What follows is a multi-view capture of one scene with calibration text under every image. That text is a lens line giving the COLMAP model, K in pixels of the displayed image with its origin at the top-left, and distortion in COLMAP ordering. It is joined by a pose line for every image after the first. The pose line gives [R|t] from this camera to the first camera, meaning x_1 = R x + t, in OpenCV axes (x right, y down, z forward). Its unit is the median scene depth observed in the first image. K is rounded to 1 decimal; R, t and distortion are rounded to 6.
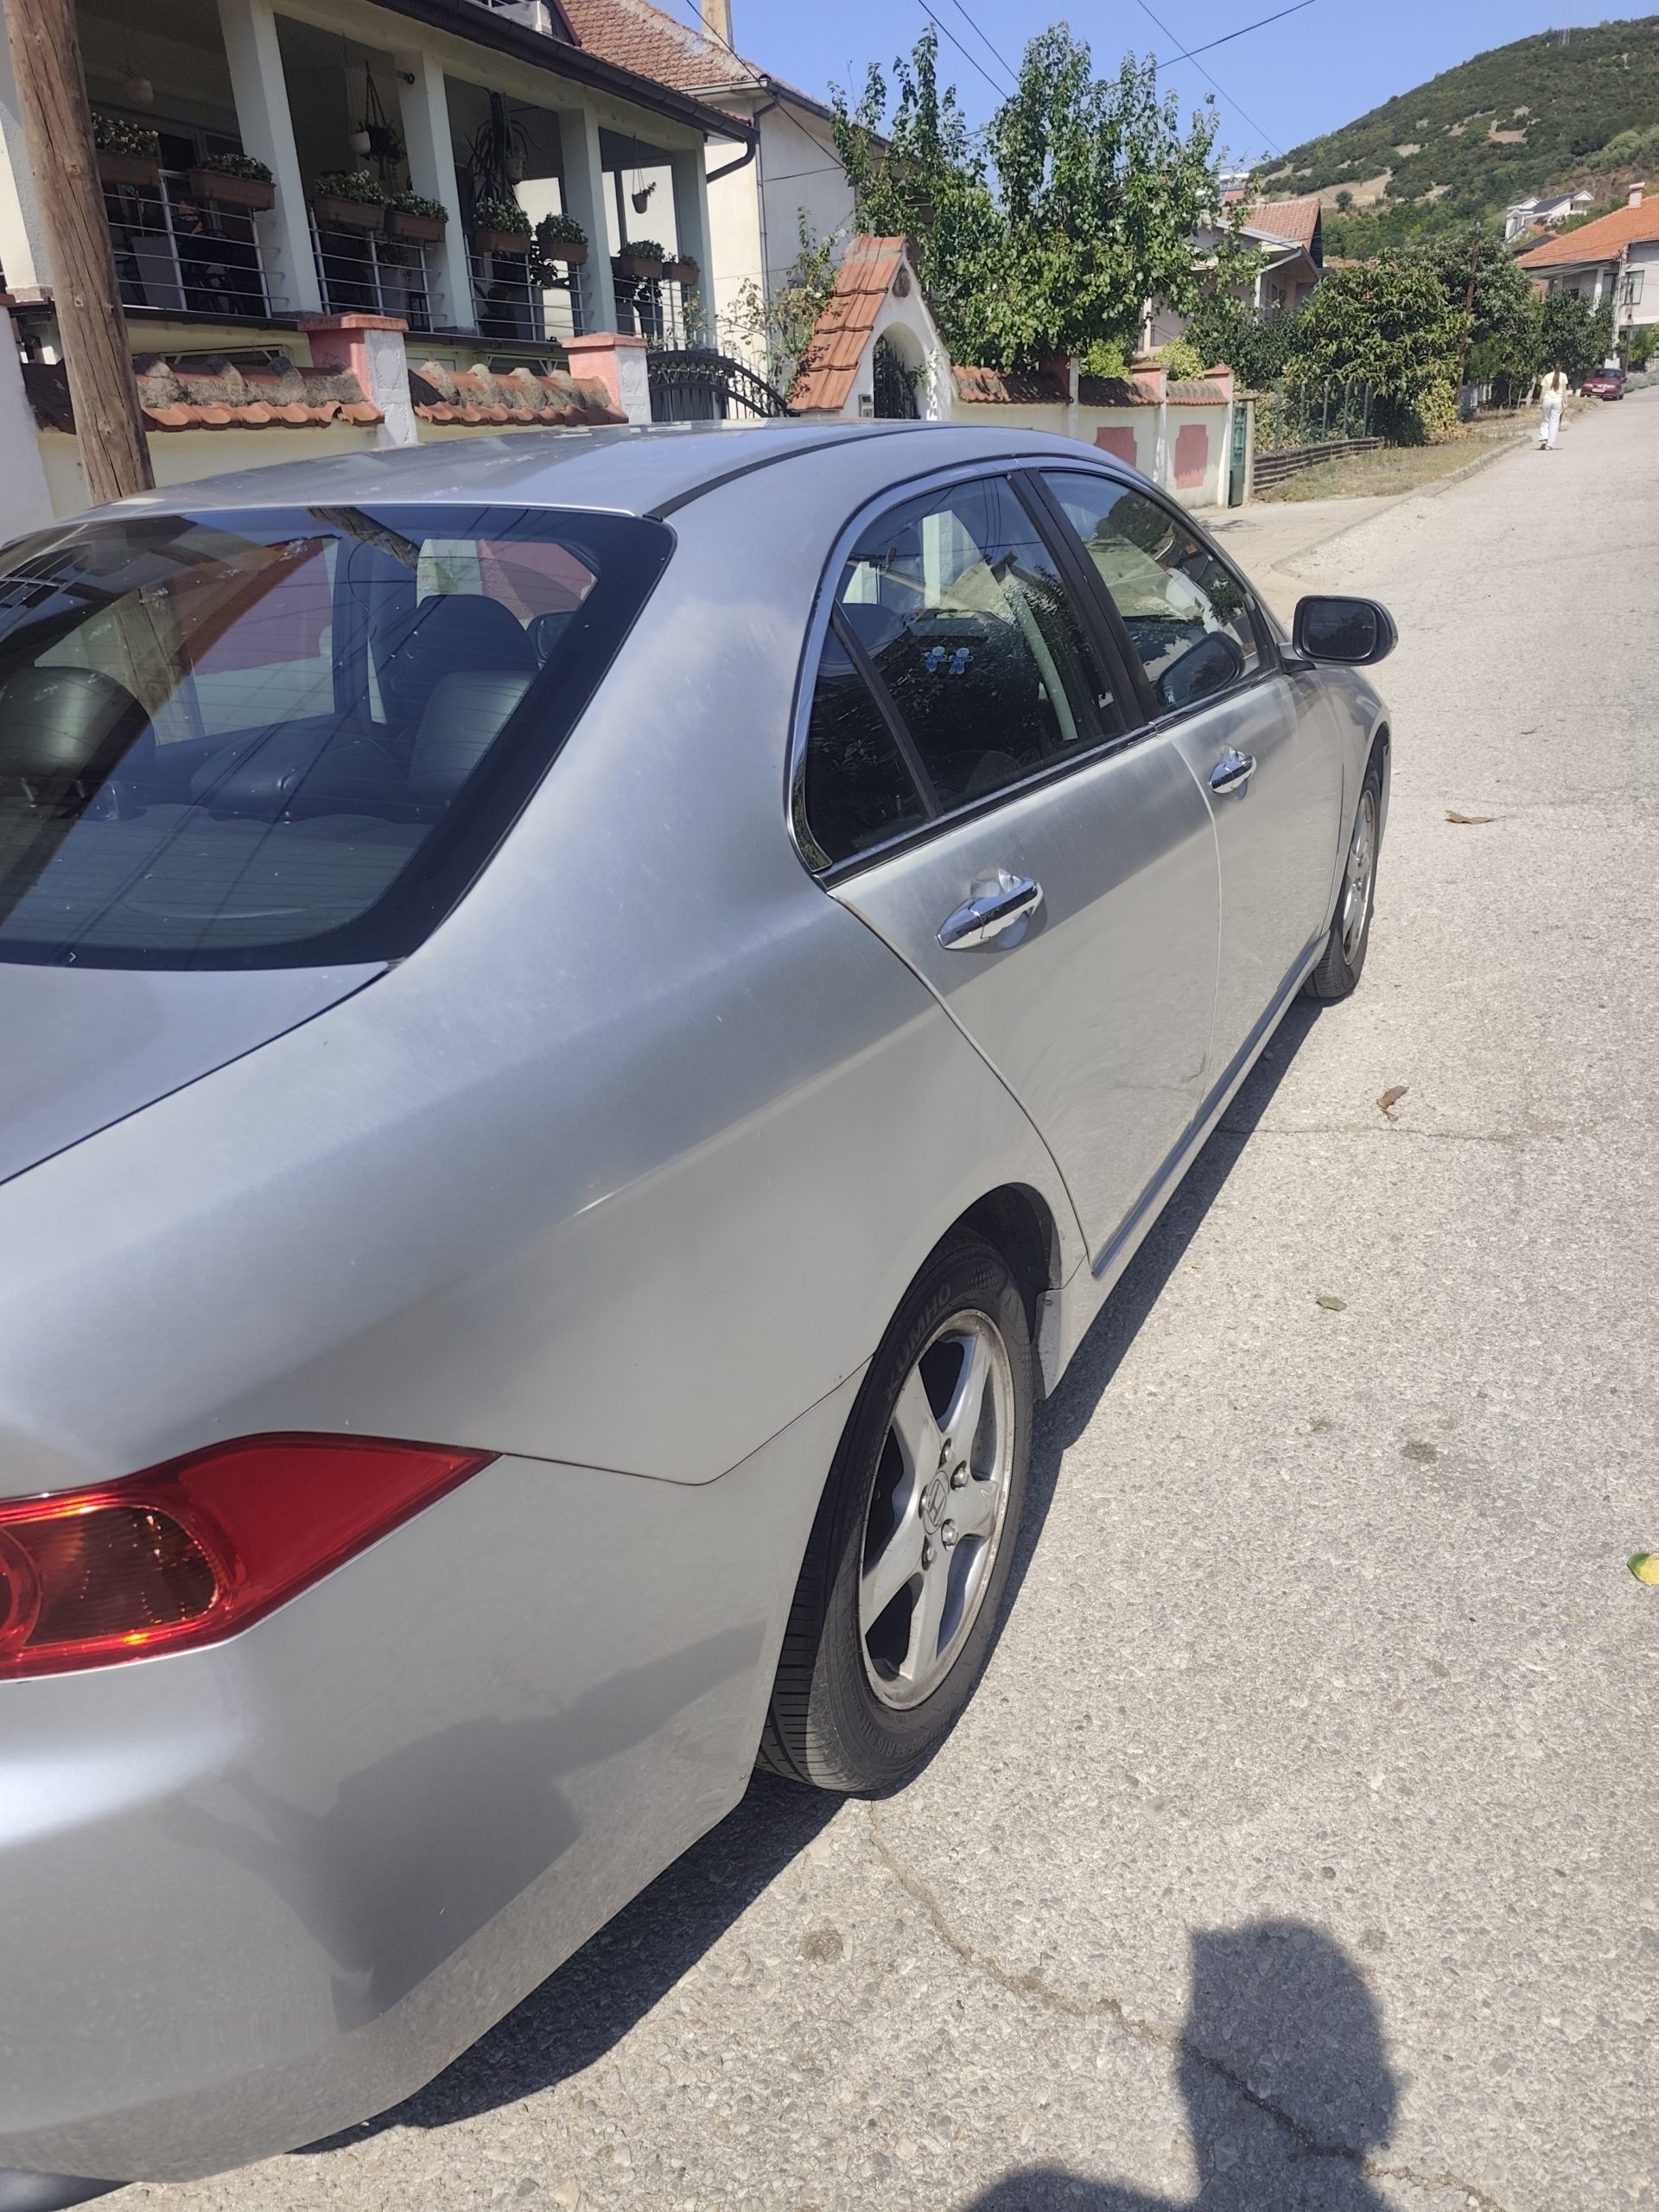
lens RADIAL K [[1549.4, 0, 832.4], [0, 1549.4, 1114.6], [0, 0, 1]] dist [0.010376, -0.021216]
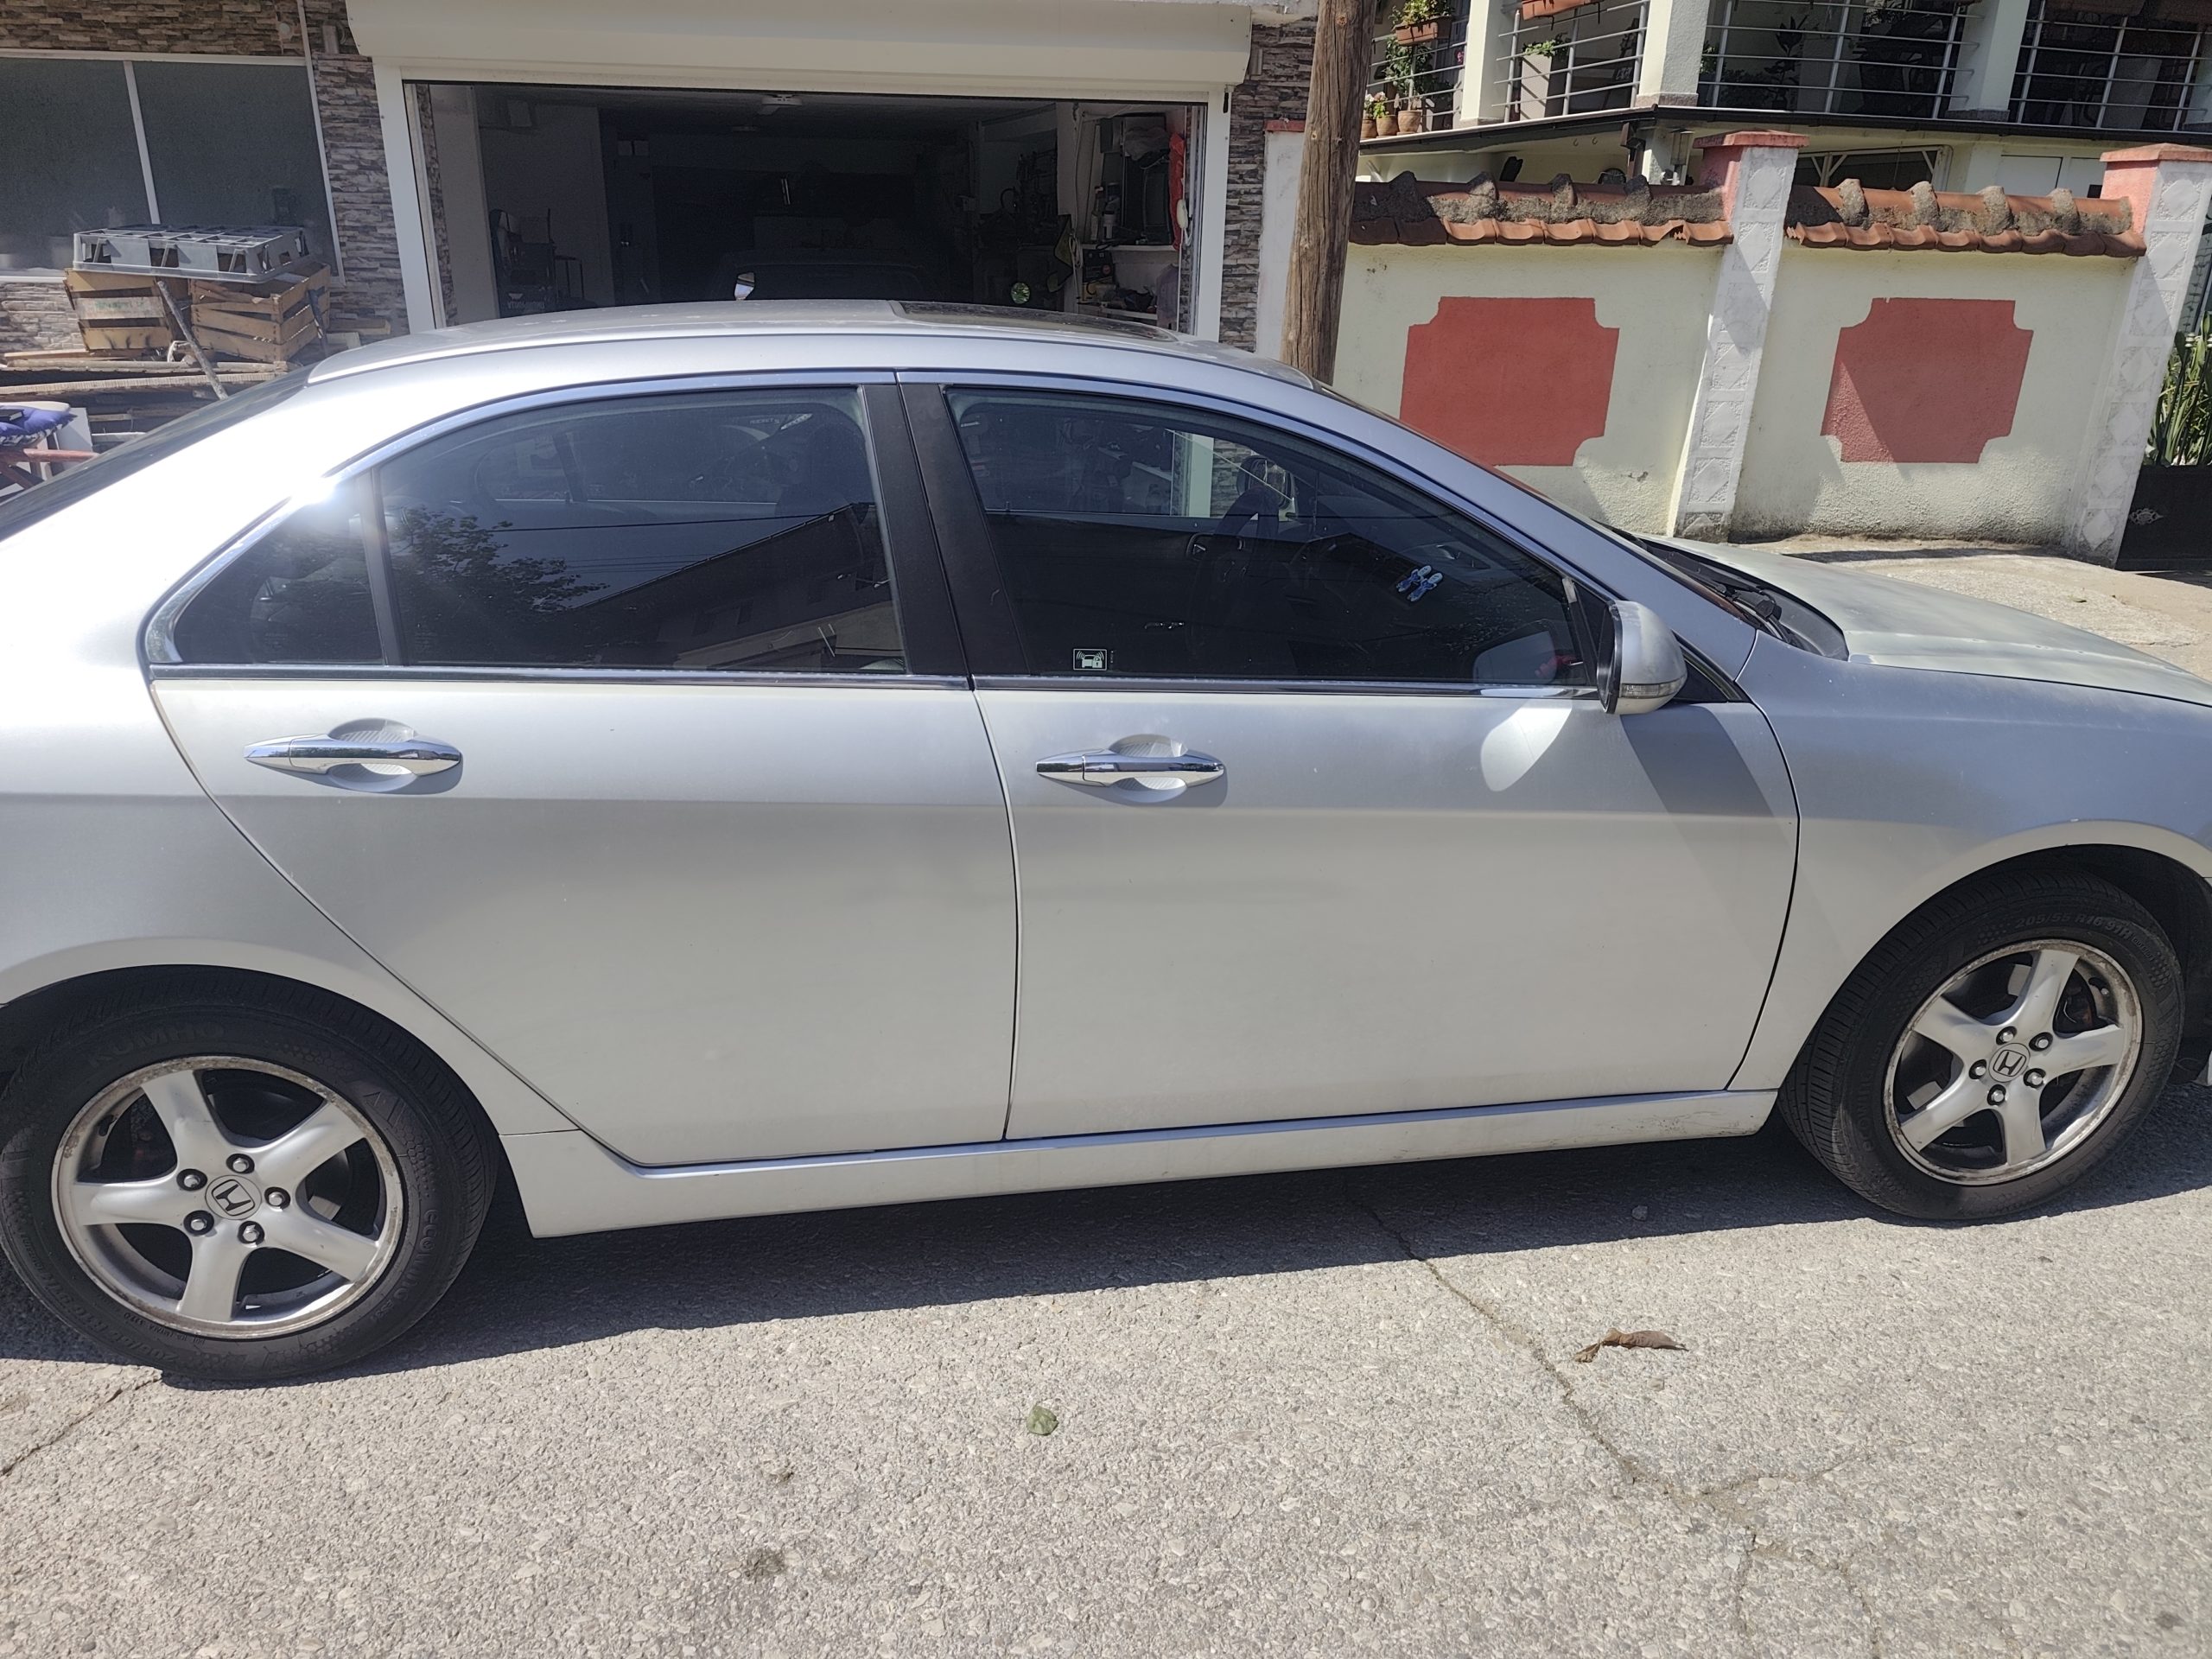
lens RADIAL K [[1549.4, 0, 1105.5], [0, 1549.4, 830.2], [0, 0, 1]] dist [0.010376, -0.021216]
pose [[0.558556, 0.339002, -0.757029, 0.372606], [-0.360796, 0.921103, 0.146271, -0.128771], [0.746888, 0.191433, 0.636799, 0.198329]]
